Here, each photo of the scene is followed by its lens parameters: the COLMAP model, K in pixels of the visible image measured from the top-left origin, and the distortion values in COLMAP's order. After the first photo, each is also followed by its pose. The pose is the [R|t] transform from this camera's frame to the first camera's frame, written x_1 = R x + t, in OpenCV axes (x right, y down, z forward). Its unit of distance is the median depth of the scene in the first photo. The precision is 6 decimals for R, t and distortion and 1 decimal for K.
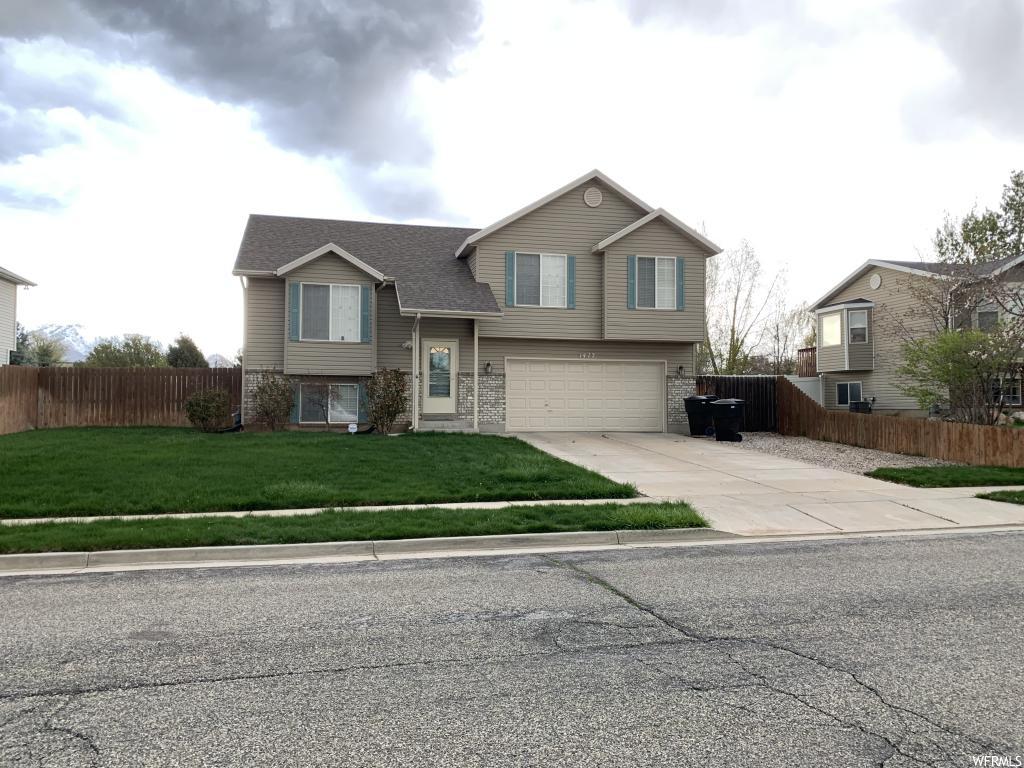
lens RADIAL K [[779.3, 0, 512.0], [0, 779.3, 384.0], [0, 0, 1]] dist [0.001695, 0.000212]
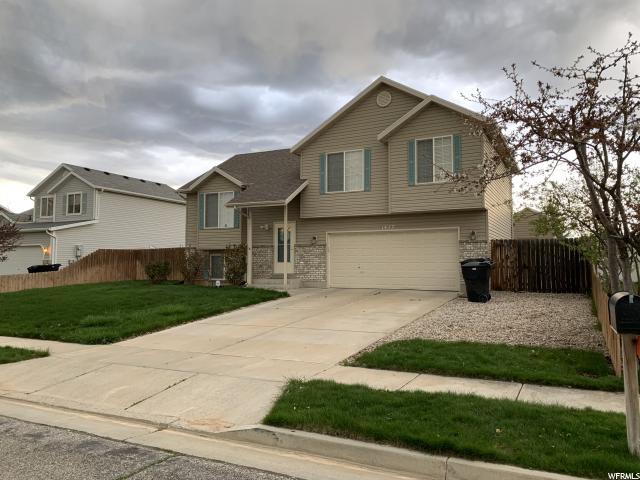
lens RADIAL K [[487.1, 0, 320.0], [0, 487.1, 240.0], [0, 0, 1]] dist [0.001695, 0.000212]
pose [[0.761033, -0.039351, -0.647519, 0.527186], [0.026233, 0.999209, -0.029891, 0.004180], [0.648183, 0.005762, 0.761463, 0.354671]]
